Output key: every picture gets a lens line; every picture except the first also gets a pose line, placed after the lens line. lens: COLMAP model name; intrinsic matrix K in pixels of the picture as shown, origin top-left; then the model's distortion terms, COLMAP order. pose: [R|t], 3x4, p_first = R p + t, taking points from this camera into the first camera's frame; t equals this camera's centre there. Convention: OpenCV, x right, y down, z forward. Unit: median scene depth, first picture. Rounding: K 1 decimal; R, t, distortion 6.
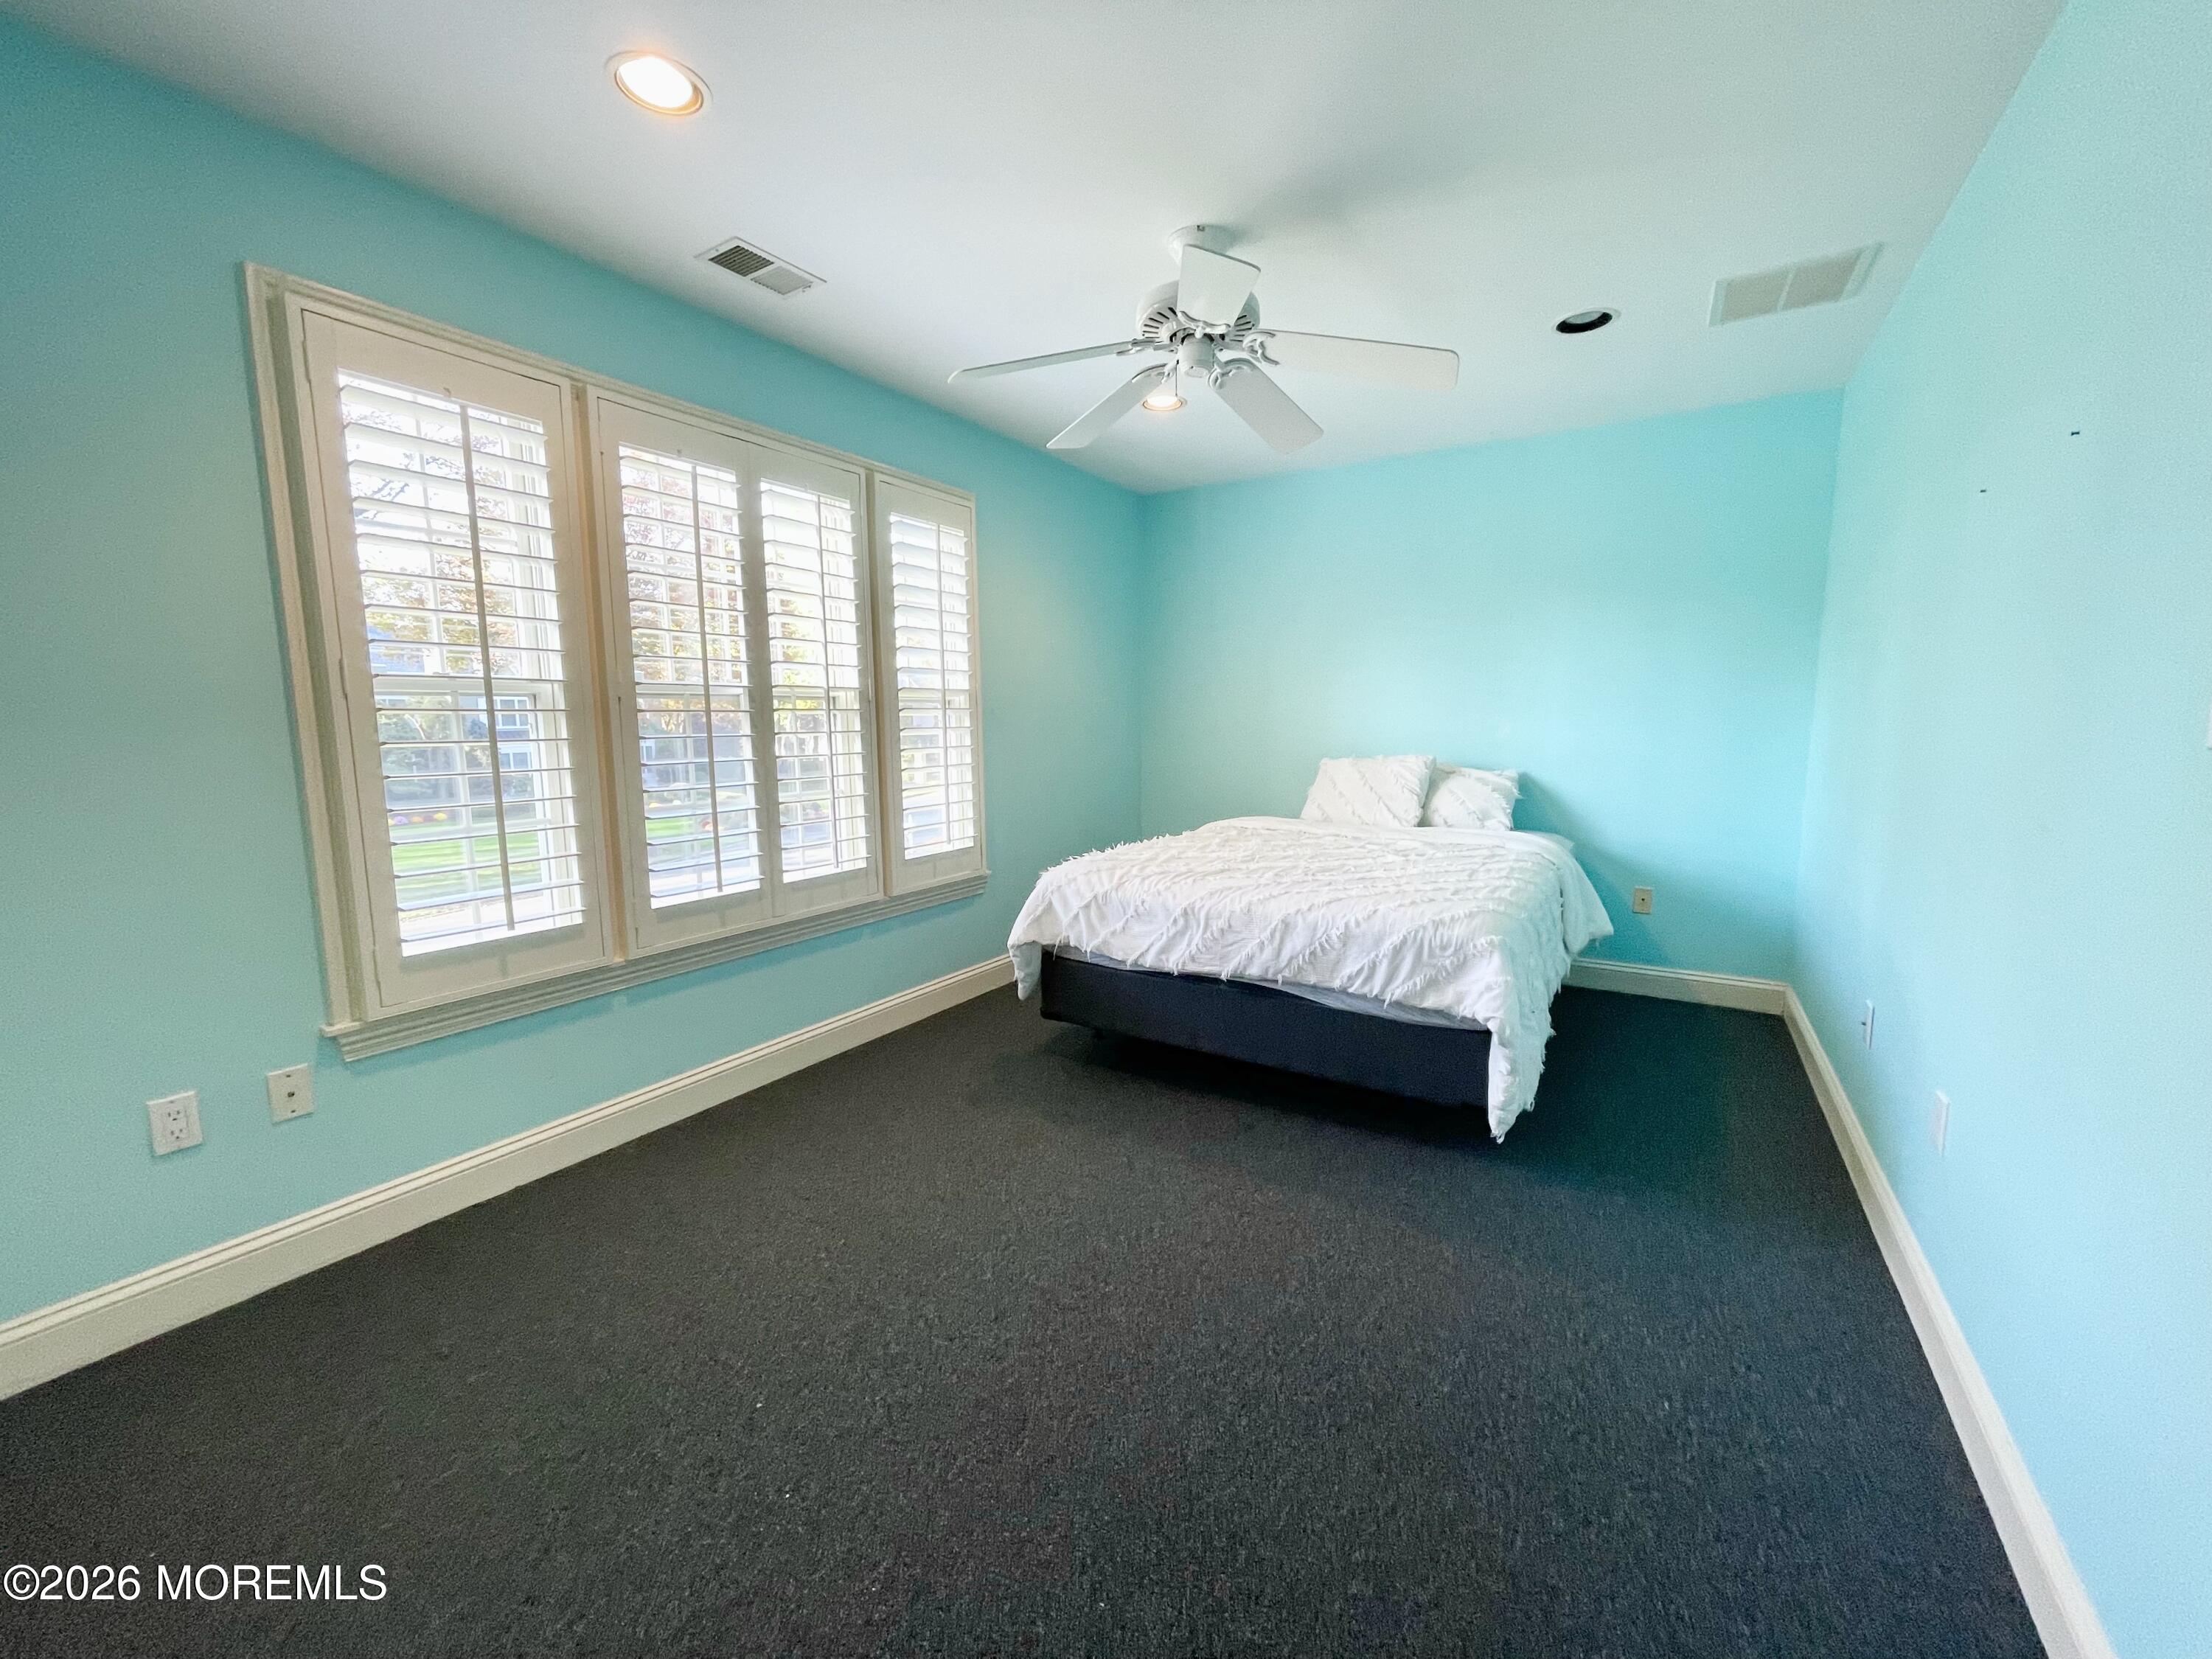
lens RADIAL K [[892.9, 0, 1108.9], [0, 892.9, 834.2], [0, 0, 1]] dist [0.003415, -0.000695]
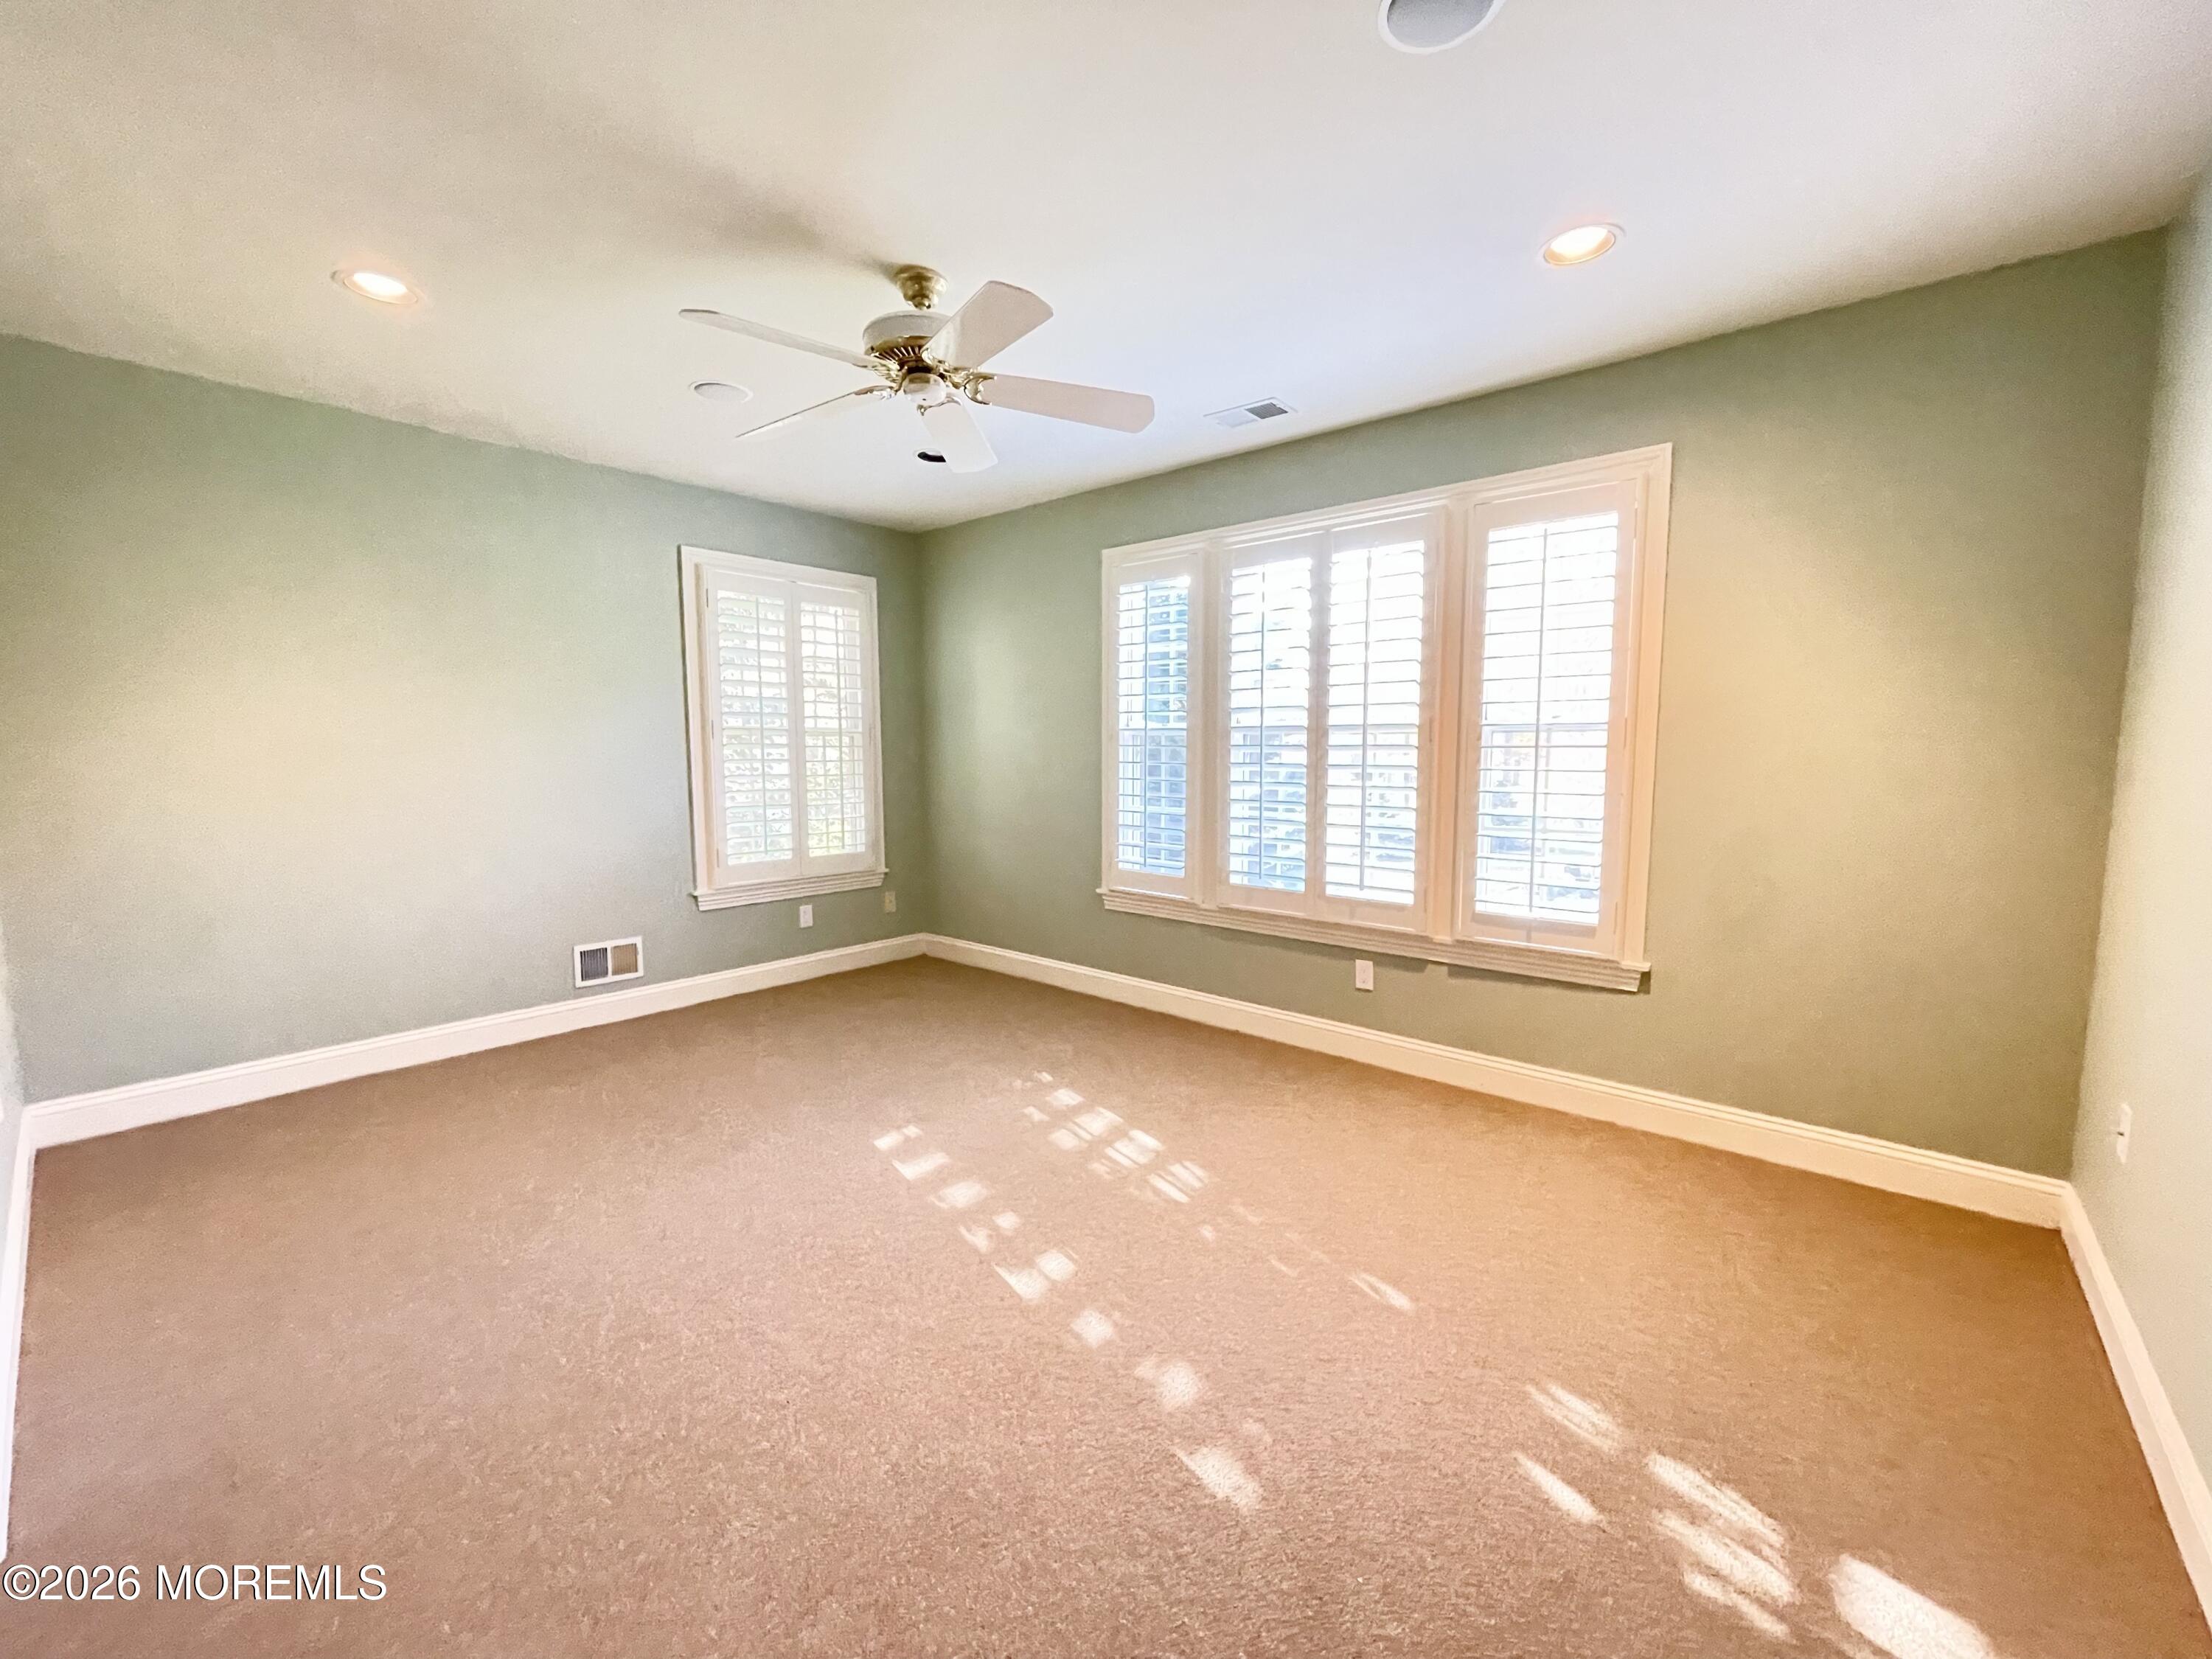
lens RADIAL K [[892.9, 0, 1108.4], [0, 892.9, 835.7], [0, 0, 1]] dist [0.003415, -0.000695]
pose [[-0.147412, 0.115964, -0.982254, 0.950022], [-0.119806, 0.983697, 0.134114, -0.165784], [0.981792, 0.137450, -0.131116, 0.996529]]
